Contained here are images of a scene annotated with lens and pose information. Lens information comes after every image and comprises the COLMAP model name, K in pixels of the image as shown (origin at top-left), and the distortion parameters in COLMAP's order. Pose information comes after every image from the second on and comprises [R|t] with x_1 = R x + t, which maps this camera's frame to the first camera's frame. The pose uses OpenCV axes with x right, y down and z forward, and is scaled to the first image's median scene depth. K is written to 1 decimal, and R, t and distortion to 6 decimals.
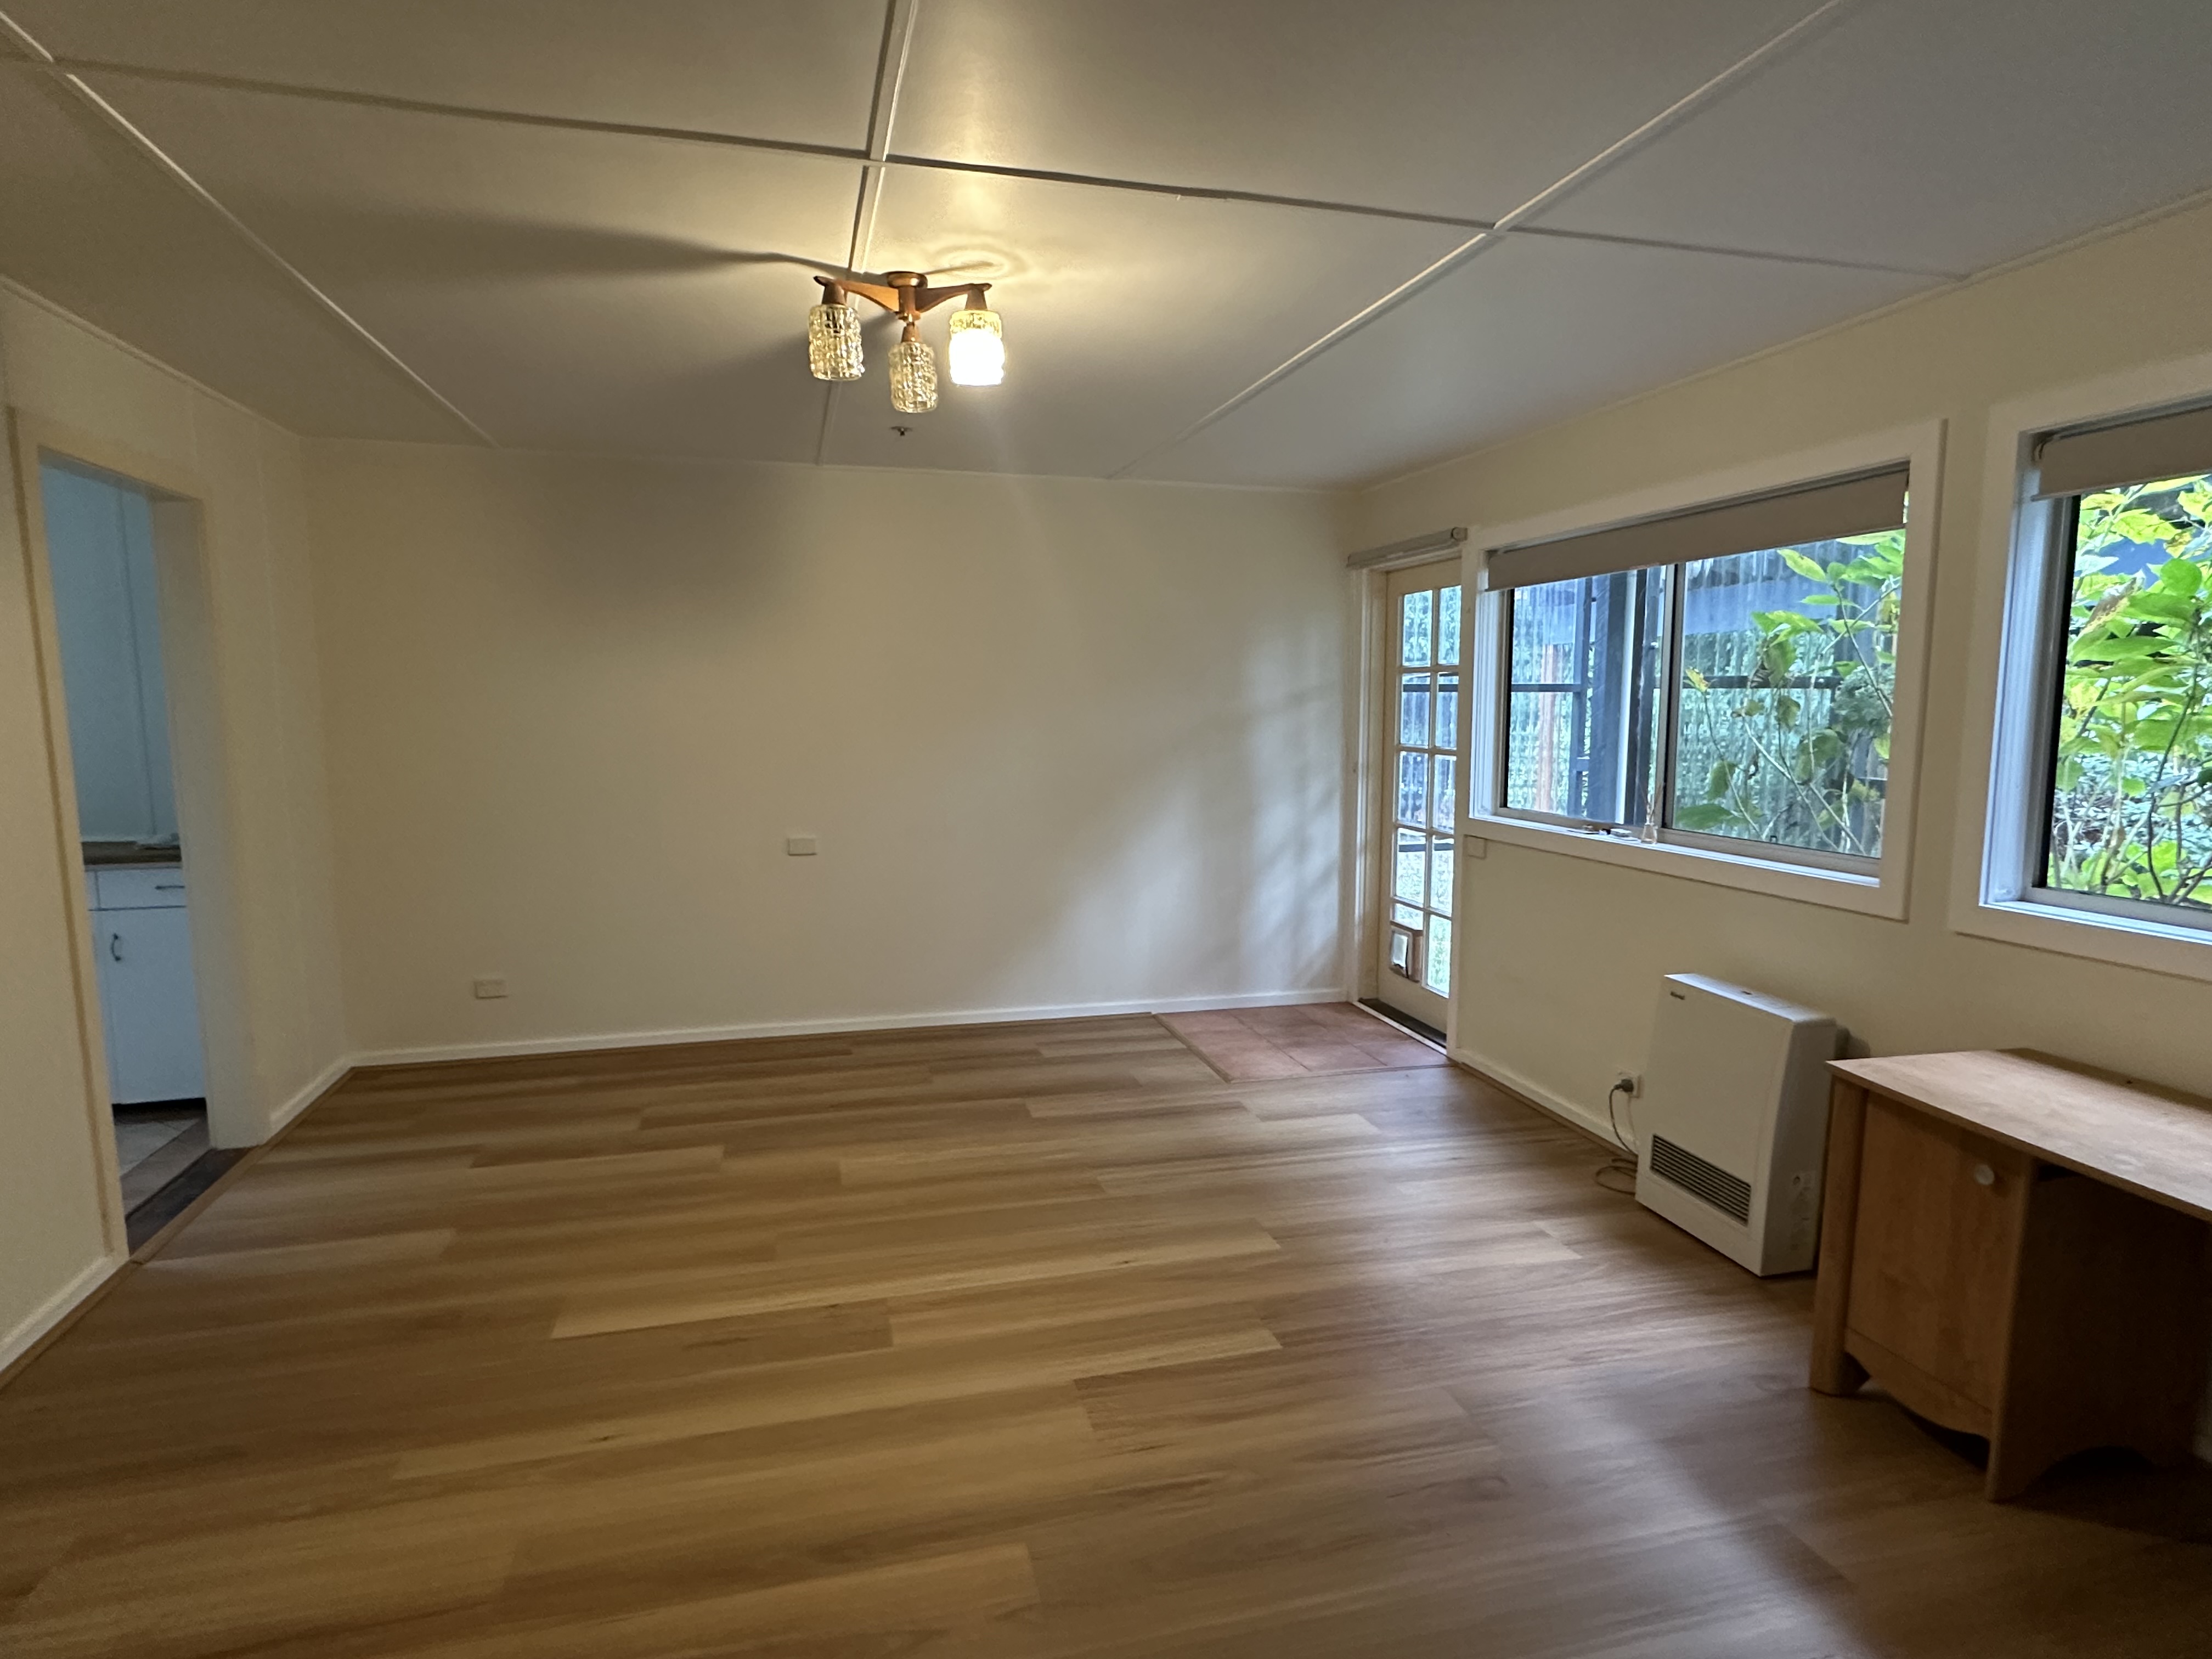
lens RADIAL K [[1171.0, 0, 1106.0], [0, 1171.0, 829.5], [0, 0, 1]] dist [0.001496, 0.000203]
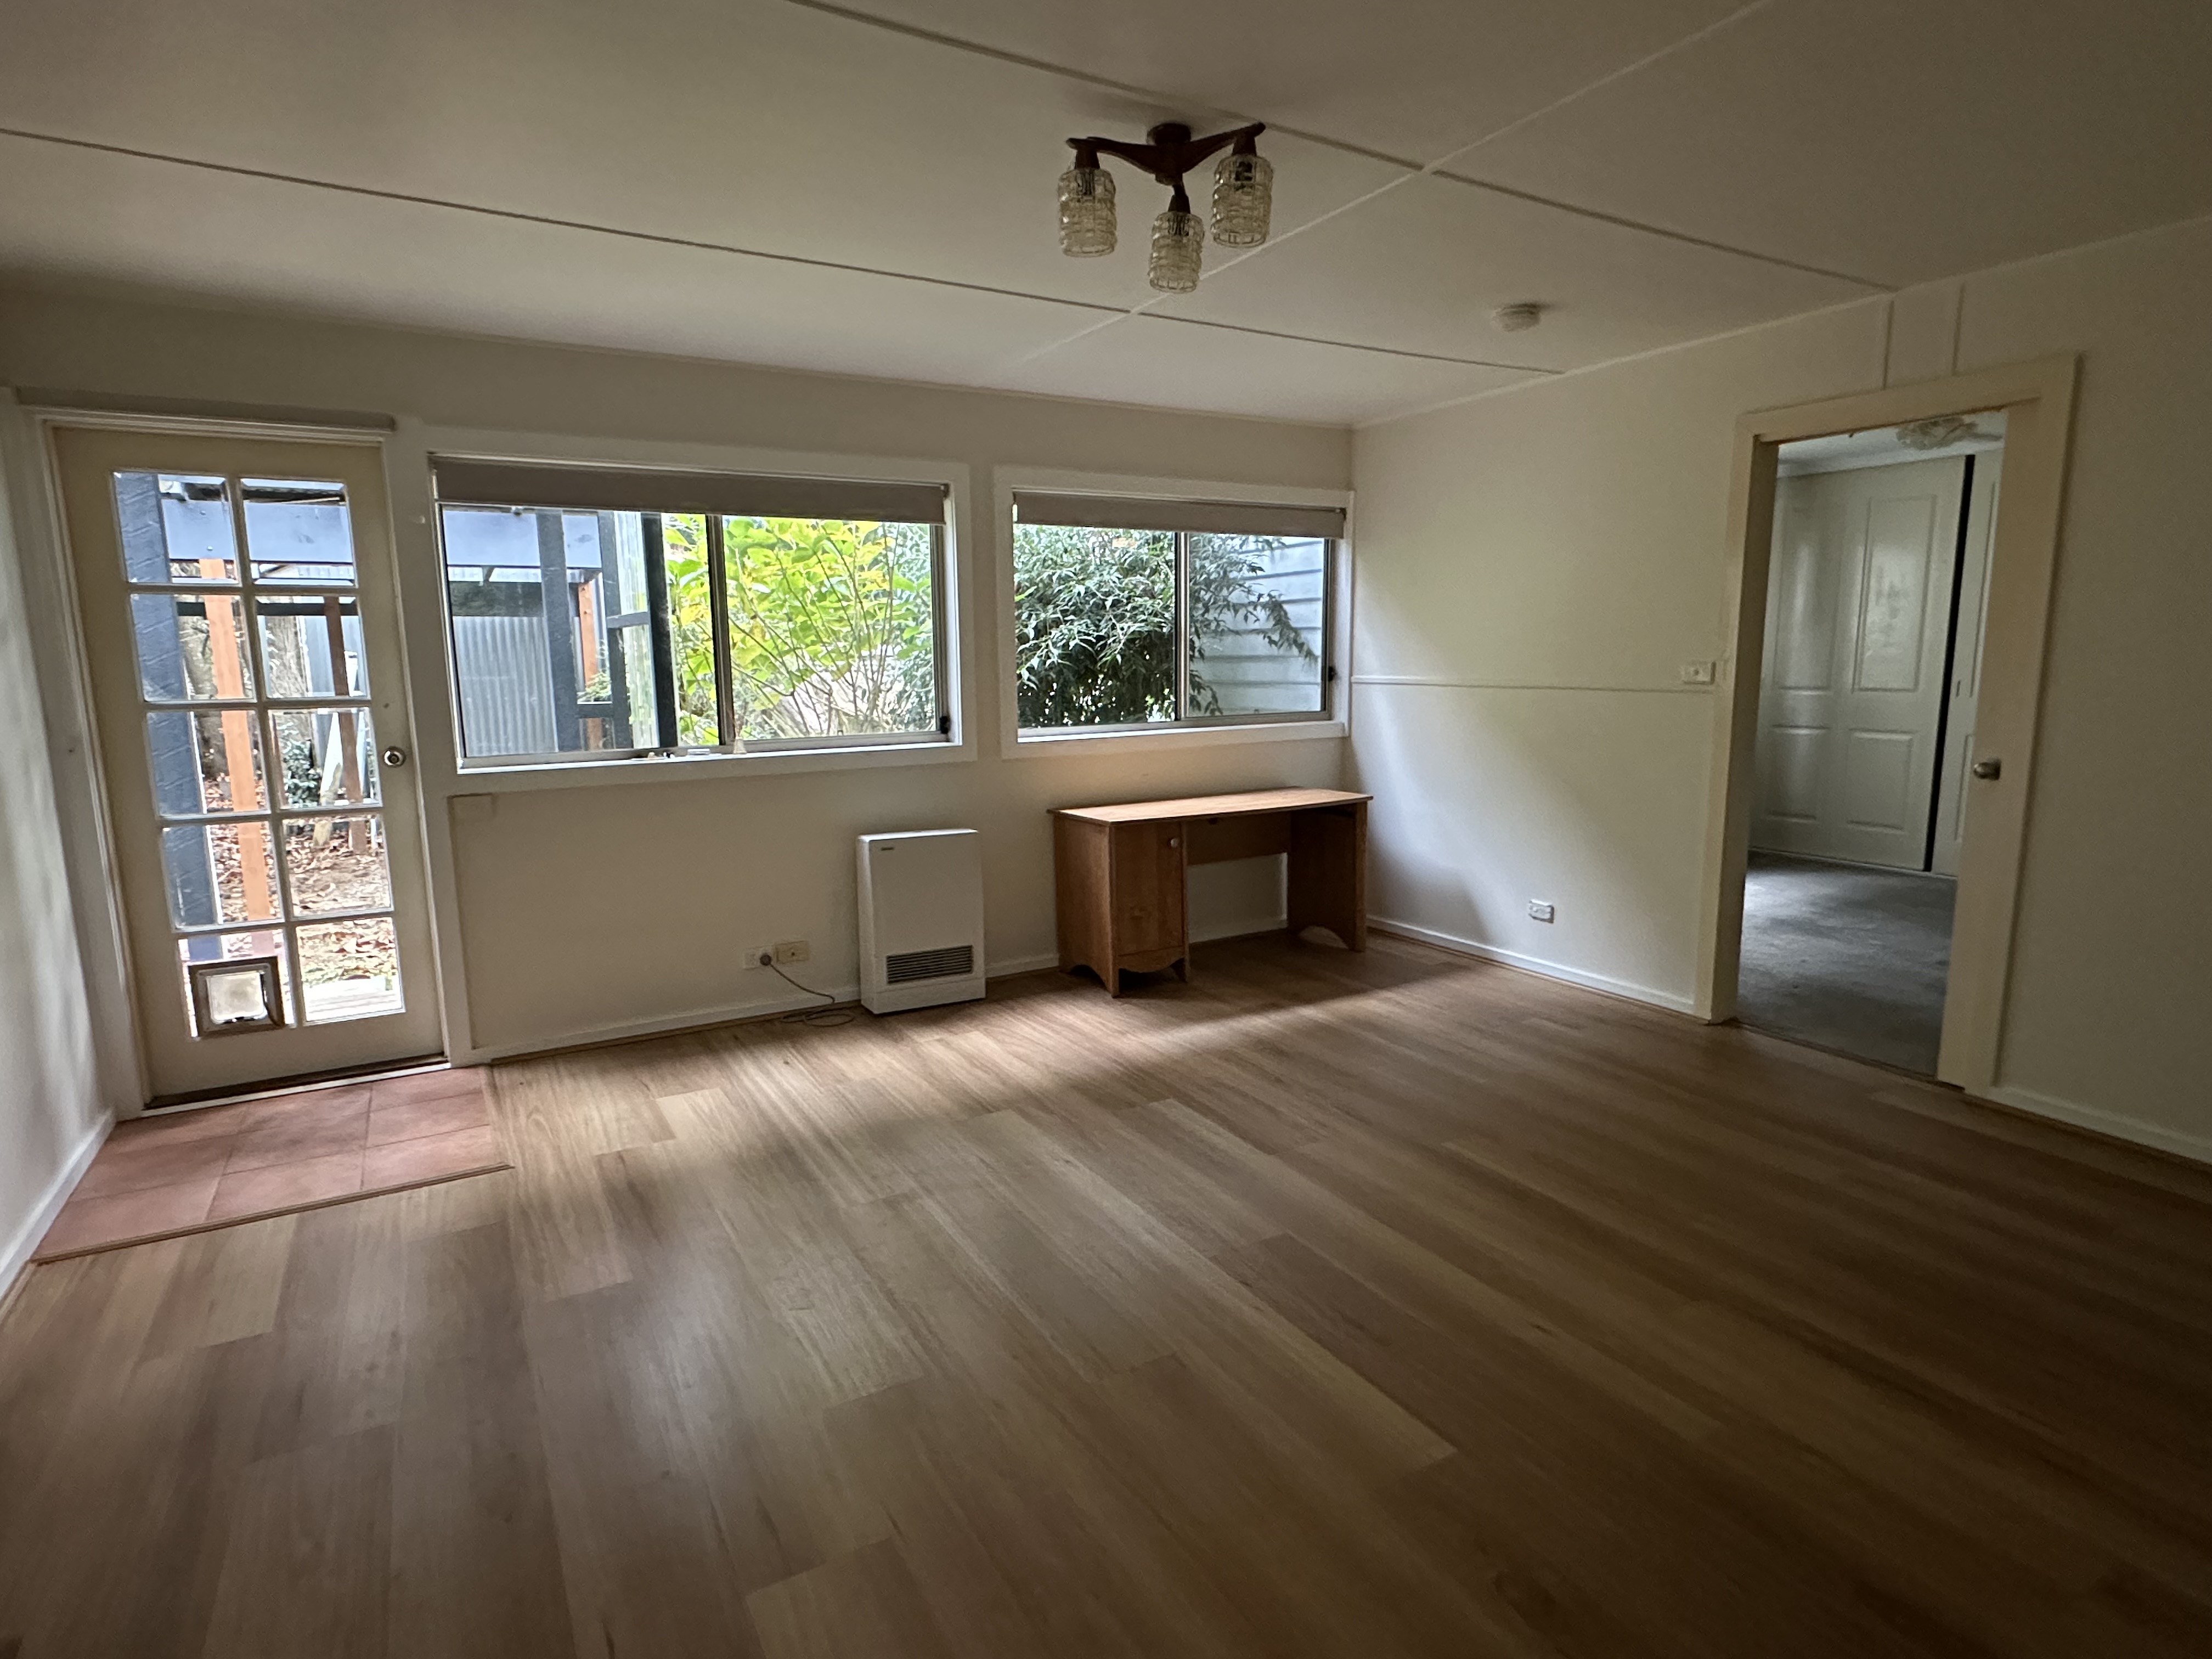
lens RADIAL K [[1171.0, 0, 1106.0], [0, 1171.0, 829.5], [0, 0, 1]] dist [0.001496, 0.000203]
pose [[-0.271351, -0.145171, 0.951470, -0.715940], [0.113527, 0.976831, 0.181417, -0.081639], [-0.955762, 0.157246, -0.248583, 0.892497]]
